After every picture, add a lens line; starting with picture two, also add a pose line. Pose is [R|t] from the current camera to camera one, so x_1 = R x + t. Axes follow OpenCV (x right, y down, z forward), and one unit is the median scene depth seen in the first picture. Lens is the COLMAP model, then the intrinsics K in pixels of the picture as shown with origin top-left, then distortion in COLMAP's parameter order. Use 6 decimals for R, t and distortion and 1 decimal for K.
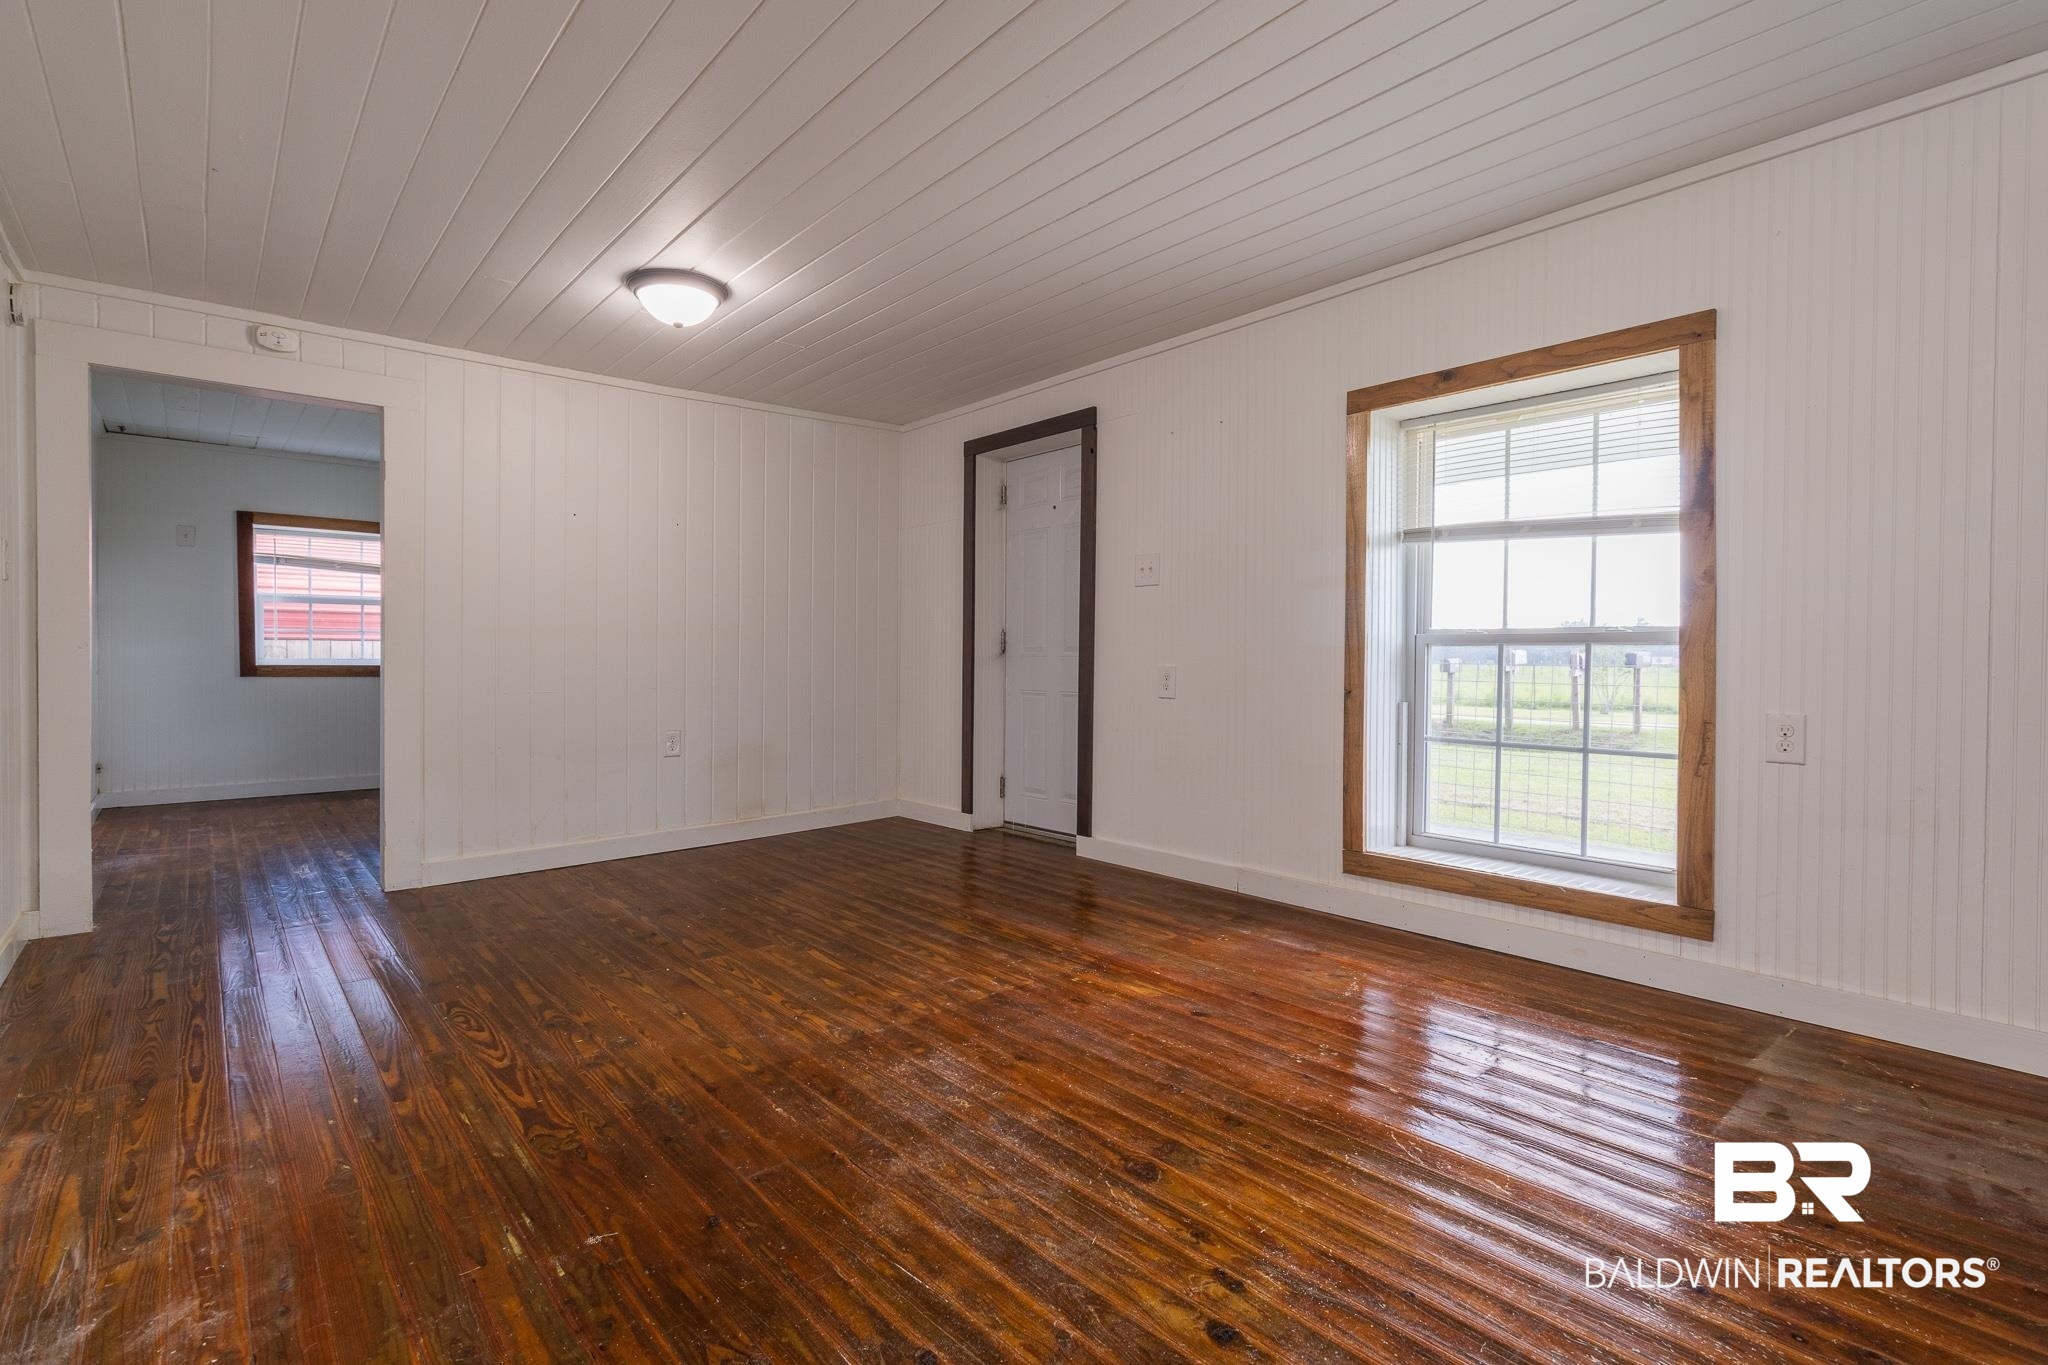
lens RADIAL K [[950.3, 0, 1055.4], [0, 950.3, 680.1], [0, 0, 1]] dist [0.000789, 0.000603]
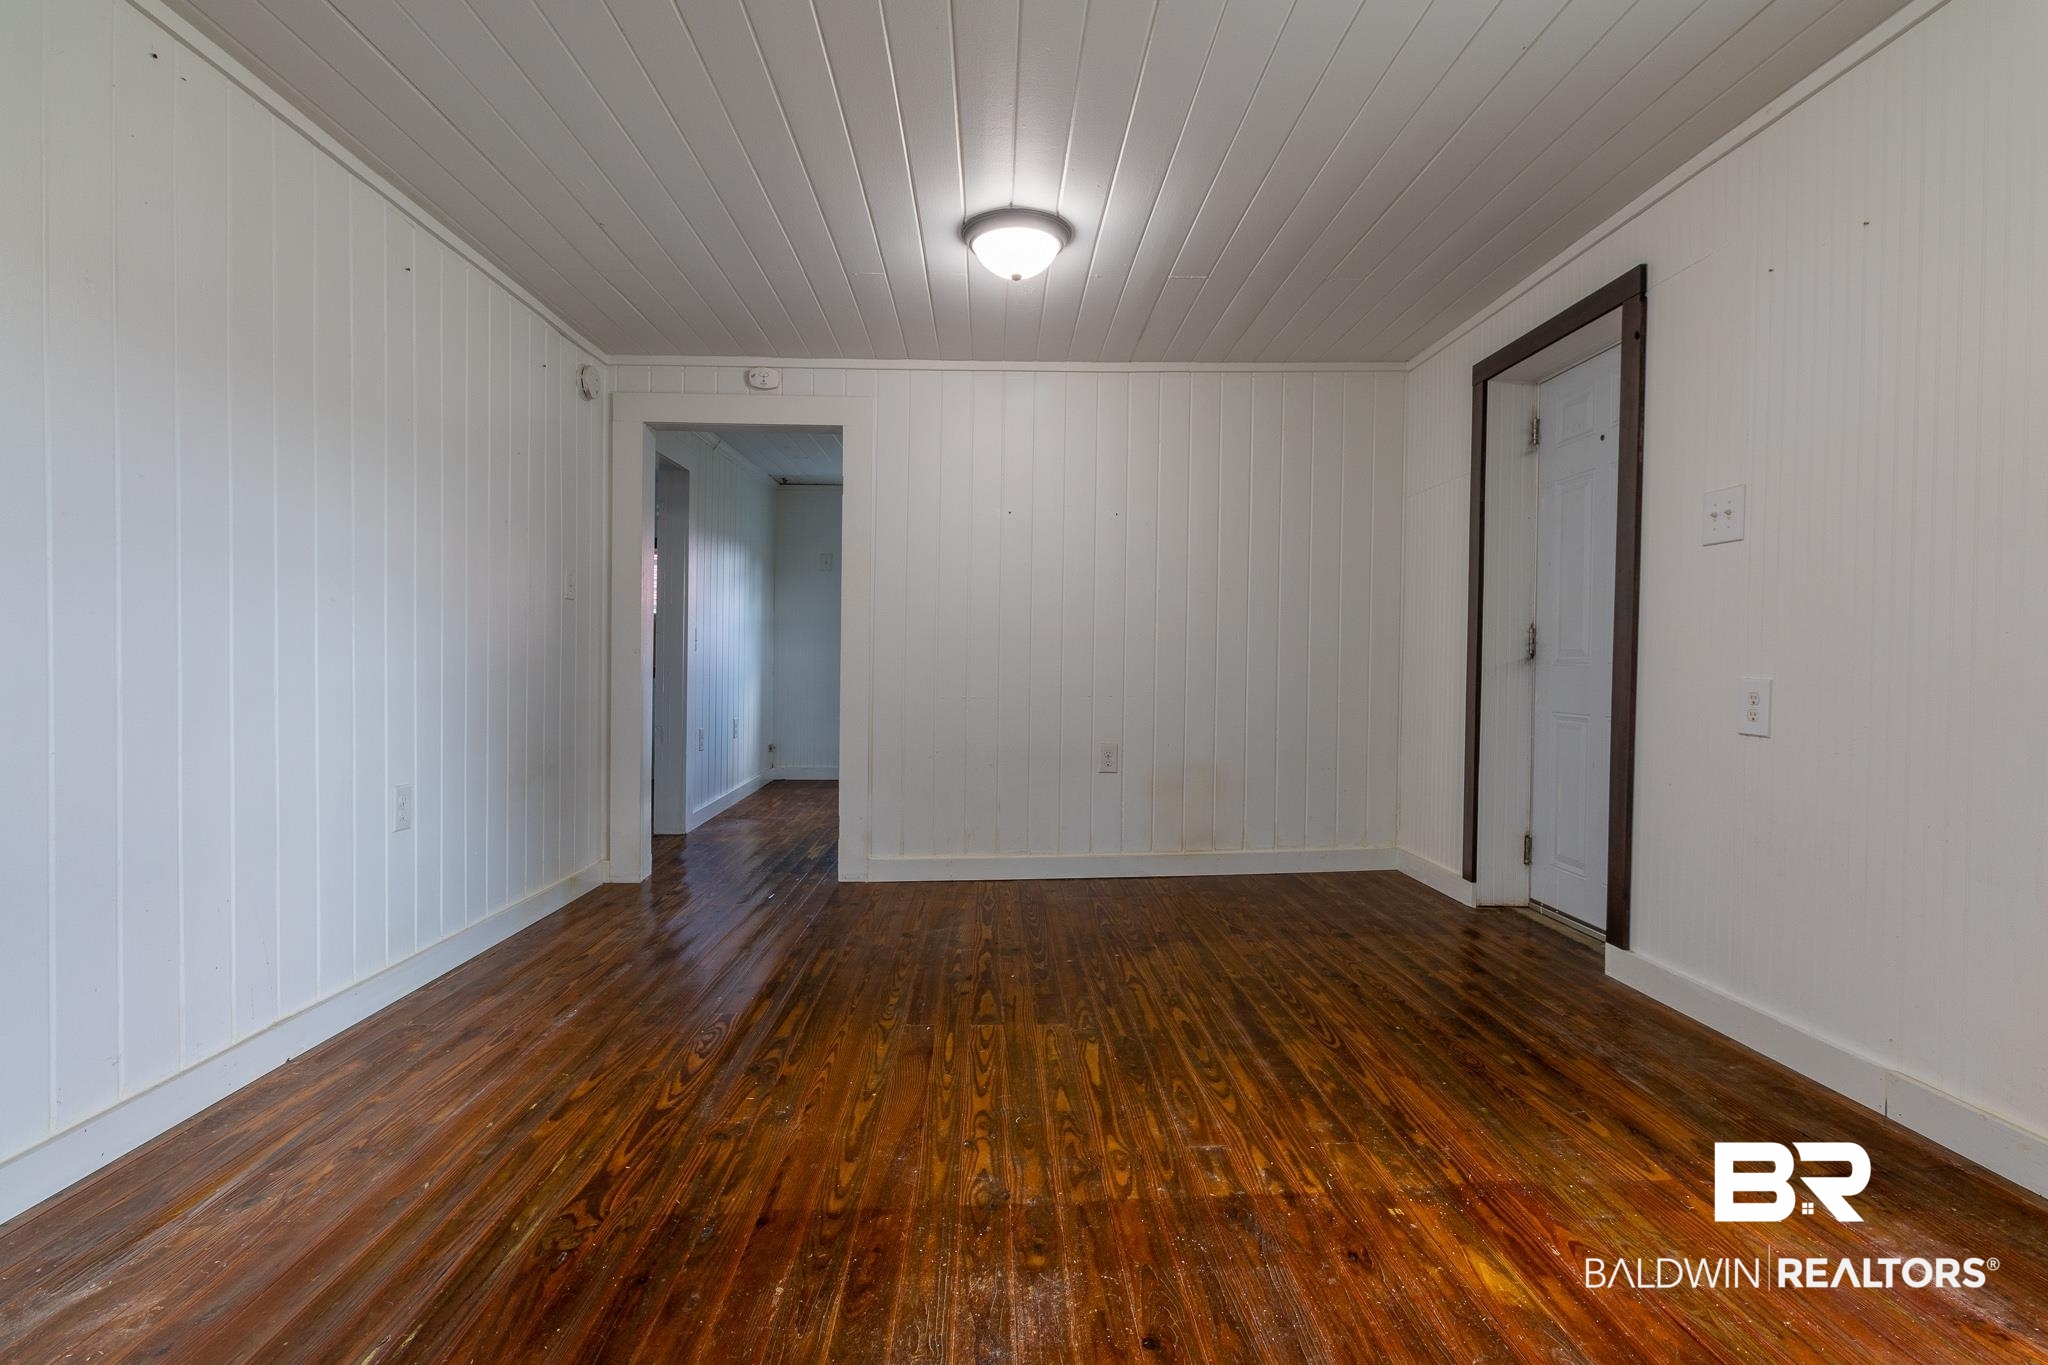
lens RADIAL K [[991.7, 0, 1047.6], [0, 991.7, 679.6], [0, 0, 1]] dist [0.001059, 0.000208]
pose [[0.775858, 0.013966, -0.630754, 0.205036], [-0.019768, 0.999802, -0.002177, -0.006705], [0.630598, 0.014157, 0.775980, 0.333879]]
